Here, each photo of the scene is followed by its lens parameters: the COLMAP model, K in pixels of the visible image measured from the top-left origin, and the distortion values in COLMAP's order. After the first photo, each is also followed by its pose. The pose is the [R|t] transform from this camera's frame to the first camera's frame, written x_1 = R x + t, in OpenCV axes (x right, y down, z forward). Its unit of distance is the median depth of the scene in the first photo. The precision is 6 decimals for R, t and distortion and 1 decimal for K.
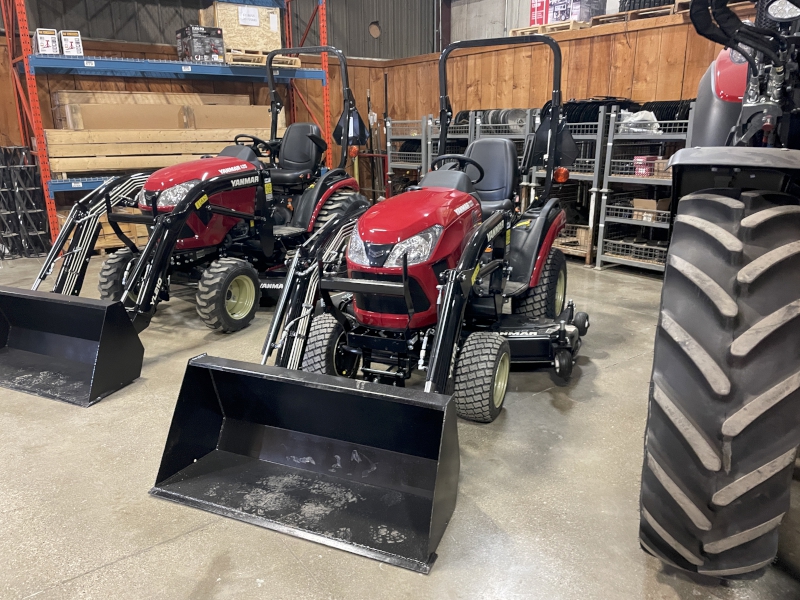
lens RADIAL K [[601.3, 0, 398.5], [0, 601.3, 298.7], [0, 0, 1]] dist [0.082168, -0.111585]
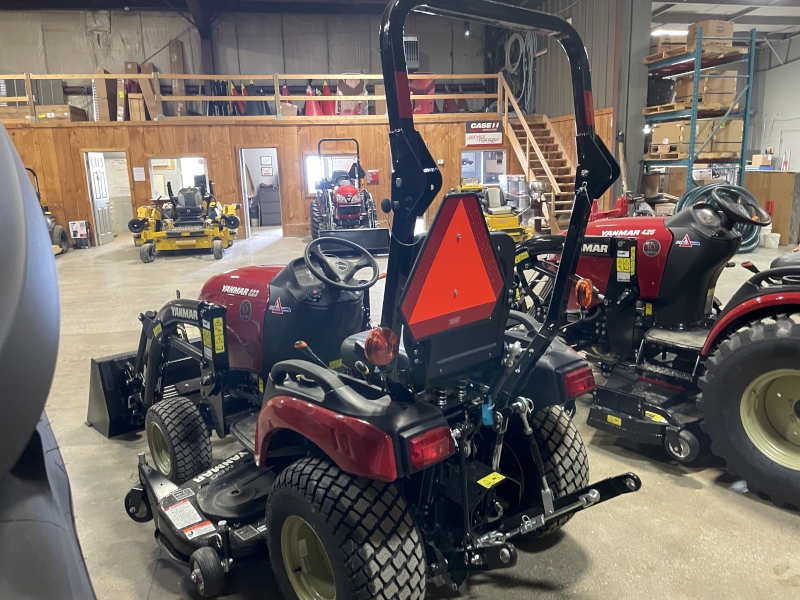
lens RADIAL K [[601.3, 0, 394.7], [0, 601.3, 296.0], [0, 0, 1]] dist [0.082168, -0.111585]
pose [[-0.425396, 0.211249, -0.880007, 0.362050], [-0.208449, 0.923360, 0.322421, -0.216289], [0.880674, 0.320593, -0.348759, 0.685668]]
